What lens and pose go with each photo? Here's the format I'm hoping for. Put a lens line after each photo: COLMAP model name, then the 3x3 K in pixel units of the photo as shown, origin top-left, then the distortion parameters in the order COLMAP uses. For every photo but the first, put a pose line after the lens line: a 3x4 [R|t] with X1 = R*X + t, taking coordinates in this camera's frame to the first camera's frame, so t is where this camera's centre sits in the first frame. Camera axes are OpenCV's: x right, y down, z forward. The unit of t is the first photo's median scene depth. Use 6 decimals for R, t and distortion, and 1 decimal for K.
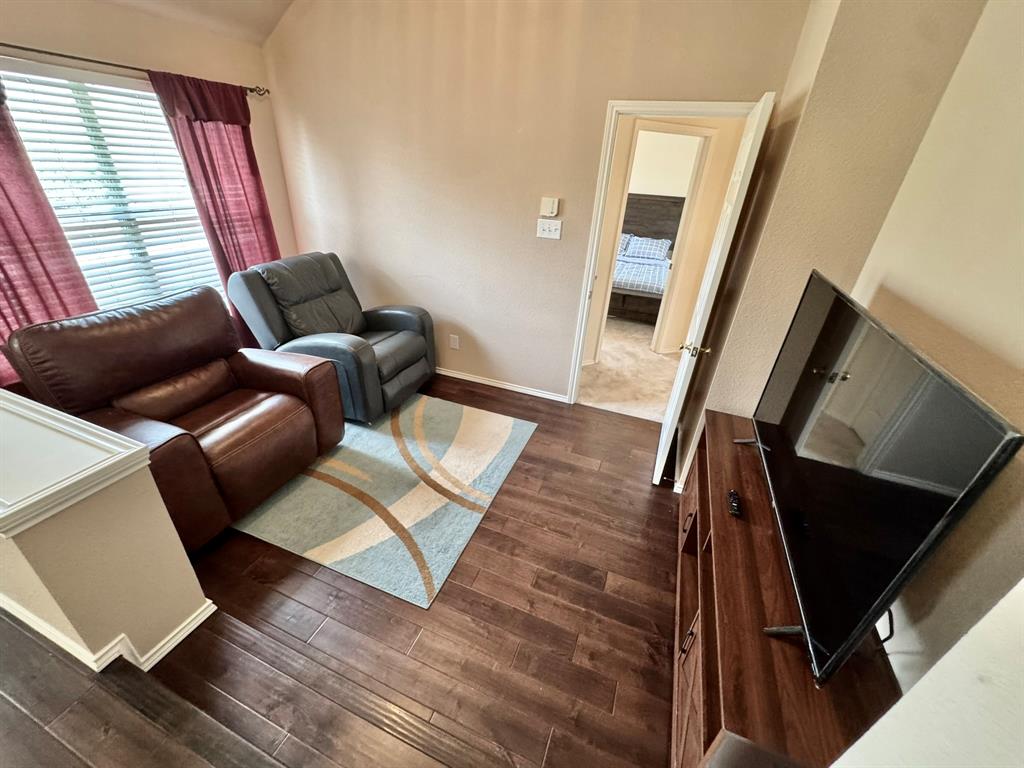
lens RADIAL K [[410.9, 0, 512.0], [0, 410.9, 384.0], [0, 0, 1]] dist [-0.002052, -0.000041]
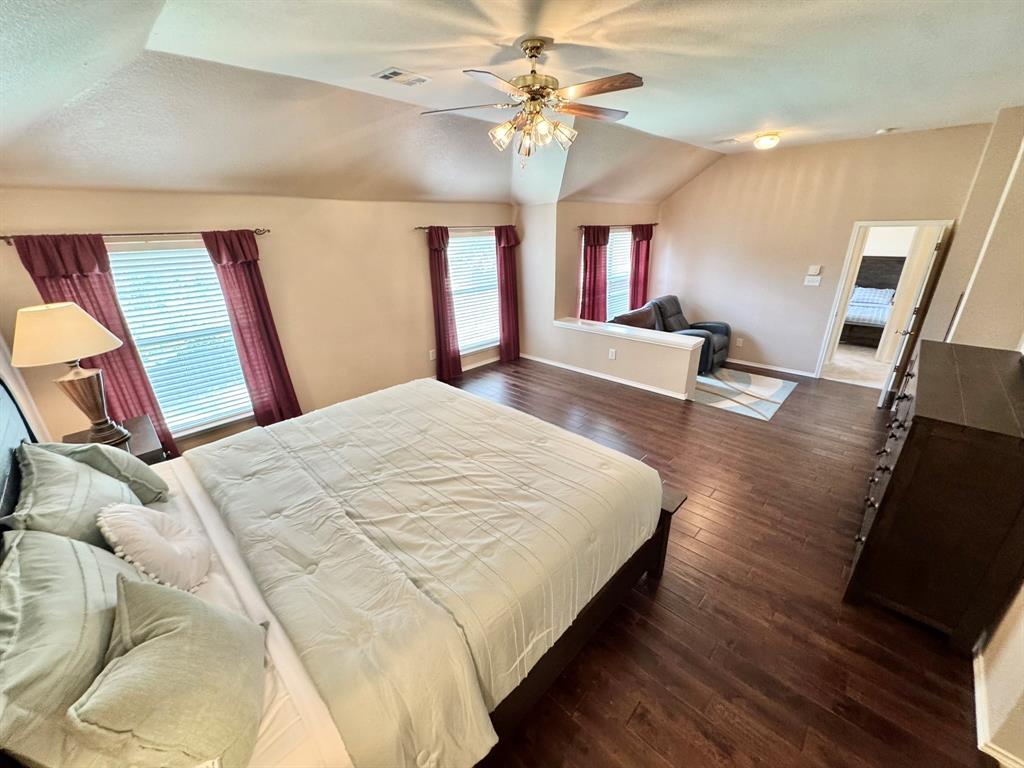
lens RADIAL K [[410.9, 0, 512.0], [0, 410.9, 384.0], [0, 0, 1]] dist [-0.002052, -0.000041]
pose [[0.922775, 0.070351, -0.378864, -0.385161], [-0.125983, 0.984241, -0.124086, 0.447413], [0.364164, 0.162234, 0.917096, -1.043955]]
